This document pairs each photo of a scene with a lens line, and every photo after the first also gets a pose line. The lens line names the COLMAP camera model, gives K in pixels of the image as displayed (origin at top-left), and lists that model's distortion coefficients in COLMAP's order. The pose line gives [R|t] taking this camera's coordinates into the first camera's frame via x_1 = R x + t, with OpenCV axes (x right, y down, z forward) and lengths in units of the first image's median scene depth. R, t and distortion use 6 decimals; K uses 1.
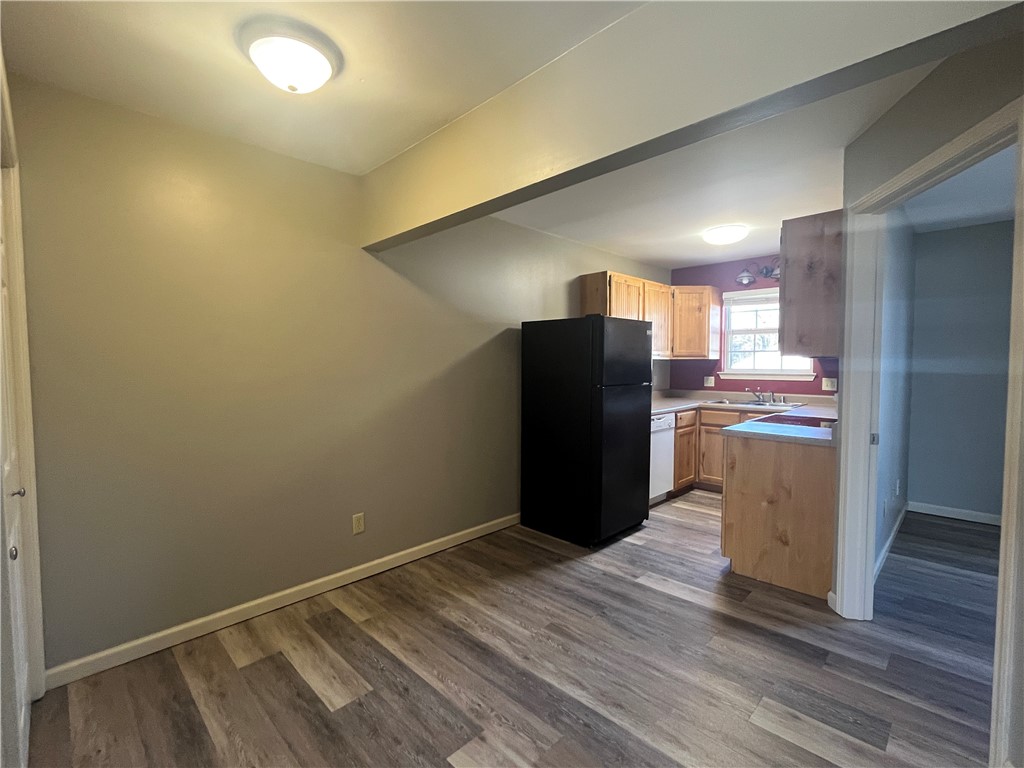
lens RADIAL K [[464.6, 0, 506.0], [0, 464.6, 384.6], [0, 0, 1]] dist [-0.002734, -0.000442]
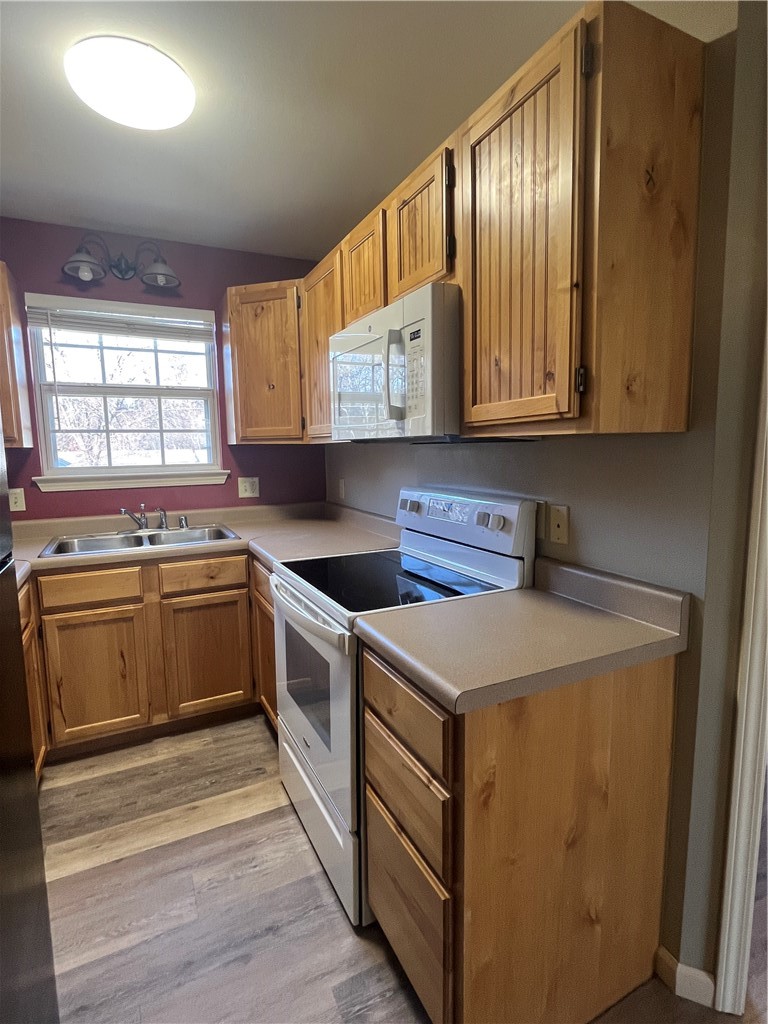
lens RADIAL K [[515.0, 0, 387.9], [0, 515.0, 509.5], [0, 0, 1]] dist [-0.005713, 0.000116]
pose [[0.305397, -0.120388, 0.944584, 0.103489], [0.058912, 0.992464, 0.107443, -0.030981], [-0.950401, 0.022835, 0.310188, 0.569230]]
